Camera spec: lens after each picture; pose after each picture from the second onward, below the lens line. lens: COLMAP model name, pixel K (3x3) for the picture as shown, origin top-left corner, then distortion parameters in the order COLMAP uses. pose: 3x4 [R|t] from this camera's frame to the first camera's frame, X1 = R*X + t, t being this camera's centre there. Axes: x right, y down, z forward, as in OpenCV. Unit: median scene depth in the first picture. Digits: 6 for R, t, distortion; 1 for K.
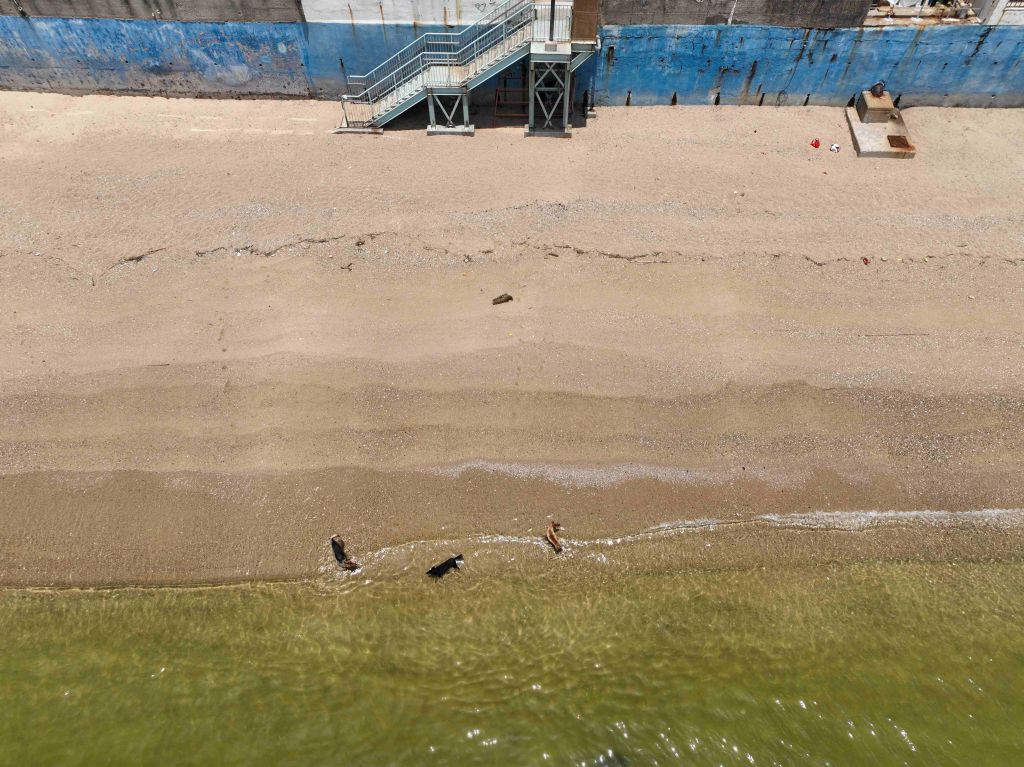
lens RADIAL K [[723.1, 0, 512.0], [0, 723.1, 383.5], [0, 0, 1]] dist [-0.011151, 0.028073]
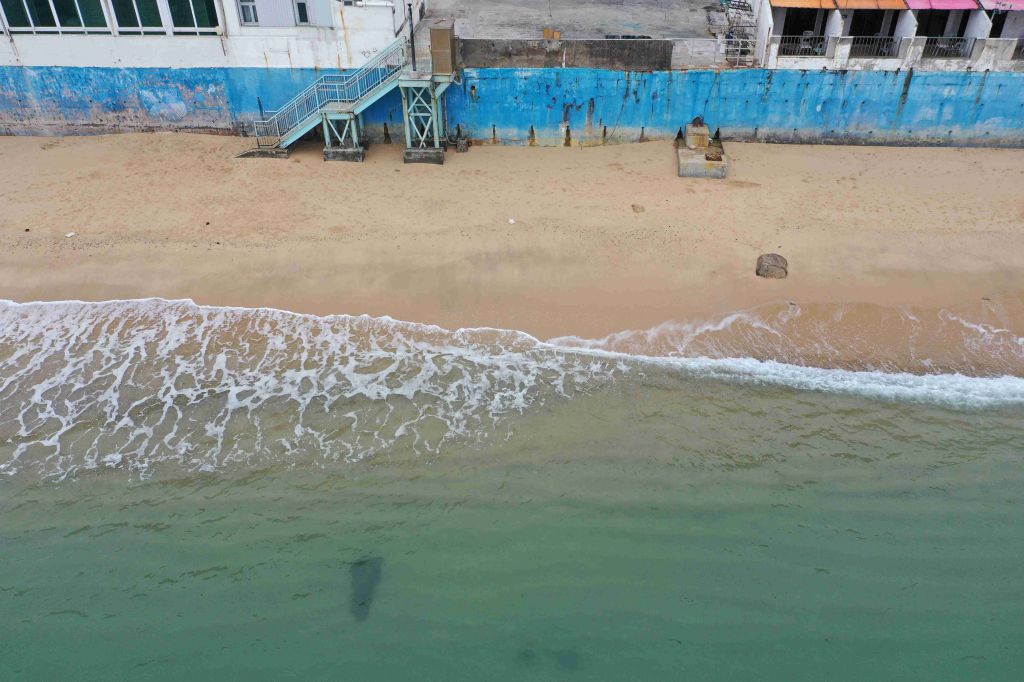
lens RADIAL K [[803.3, 0, 508.6], [0, 803.3, 341.9], [0, 0, 1]] dist [-0.009907, -0.006779]
pose [[0.999204, 0.016066, -0.036501, 0.254633], [-0.026810, 0.948187, -0.316580, 0.381211], [0.029524, 0.317307, 0.947863, -0.161531]]
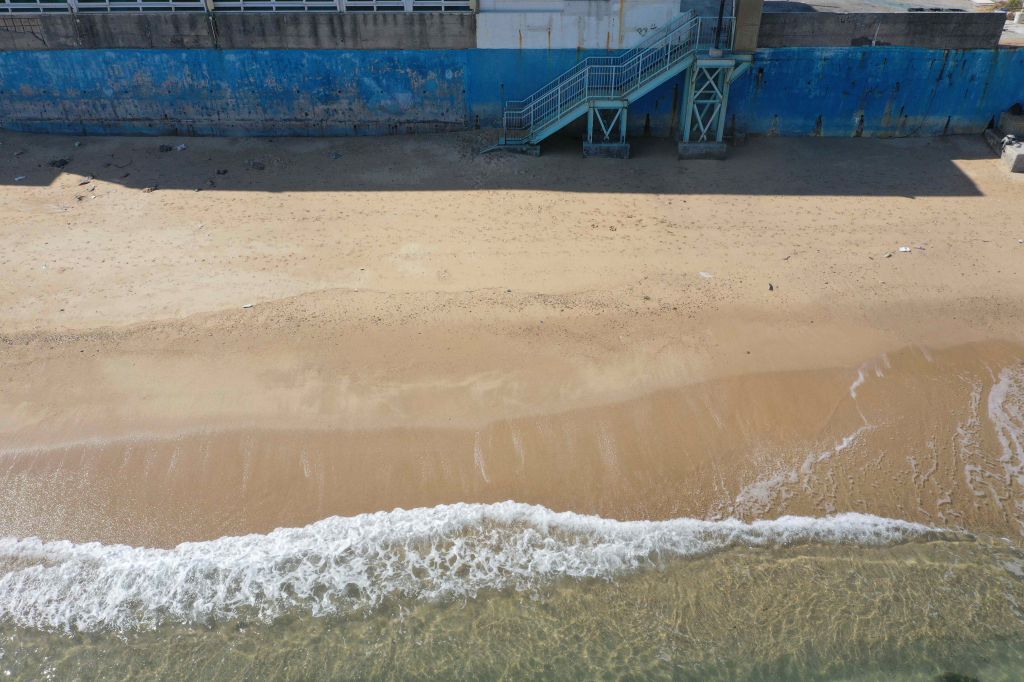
lens RADIAL K [[803.3, 0, 508.6], [0, 803.3, 341.9], [0, 0, 1]] dist [-0.009907, -0.006779]
pose [[0.999960, -0.002979, -0.008420, -0.224171], [-0.000030, 0.941595, -0.336748, 0.305715], [0.008931, 0.336735, 0.941557, 0.024132]]
